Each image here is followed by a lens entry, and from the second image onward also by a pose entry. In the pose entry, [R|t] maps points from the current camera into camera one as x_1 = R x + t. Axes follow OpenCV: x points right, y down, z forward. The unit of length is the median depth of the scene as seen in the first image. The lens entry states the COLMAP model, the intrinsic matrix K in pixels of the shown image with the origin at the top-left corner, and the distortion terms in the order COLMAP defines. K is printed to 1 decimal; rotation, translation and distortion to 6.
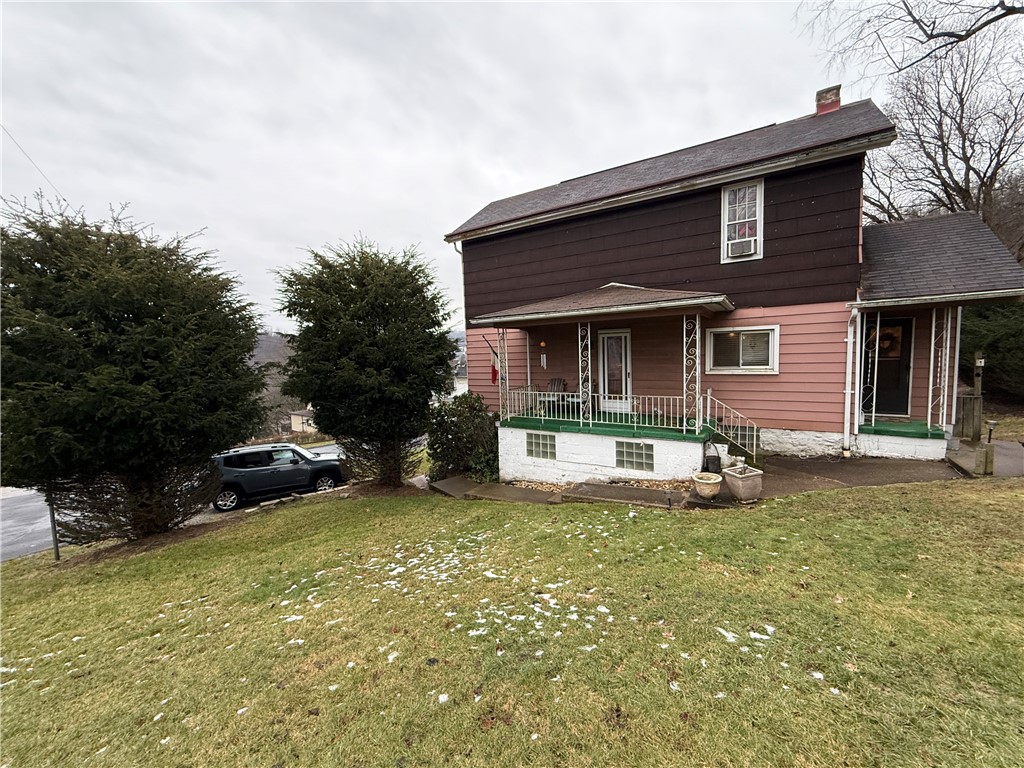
lens RADIAL K [[410.5, 0, 512.0], [0, 410.5, 384.0], [0, 0, 1]] dist [-0.001374, 0.000389]
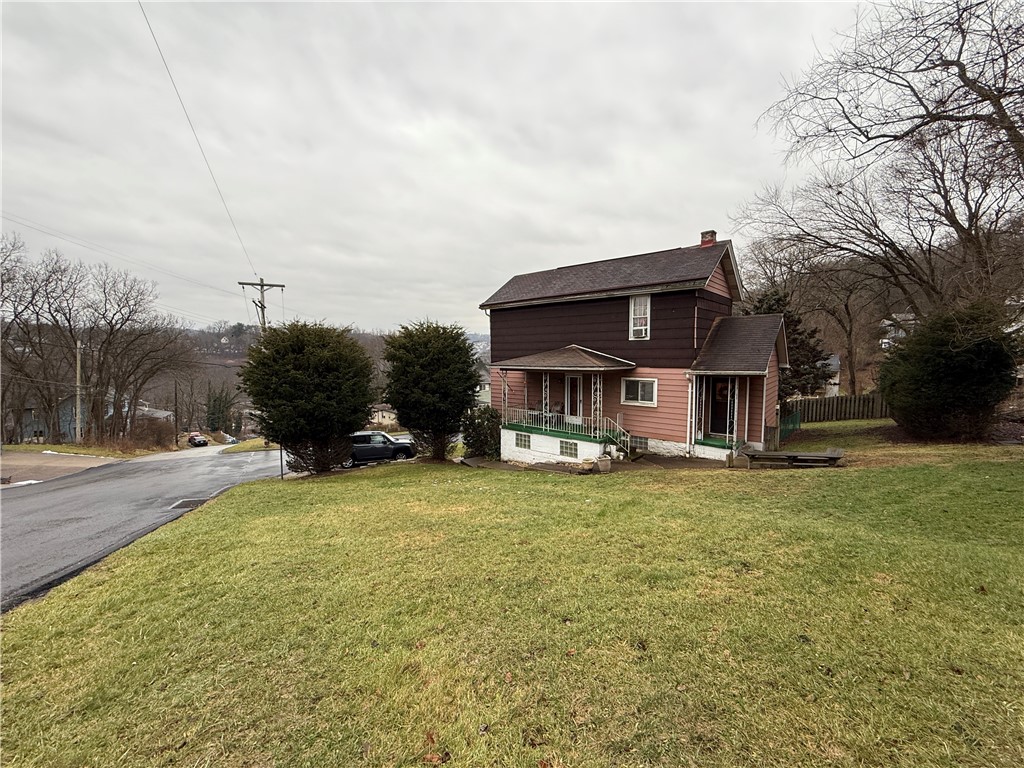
lens RADIAL K [[410.5, 0, 512.0], [0, 410.5, 384.0], [0, 0, 1]] dist [-0.001374, 0.000389]
pose [[0.987933, 0.040851, -0.149396, 0.271101], [-0.041040, 0.999156, 0.001815, -0.088422], [0.149344, 0.004339, 0.988776, -0.702232]]
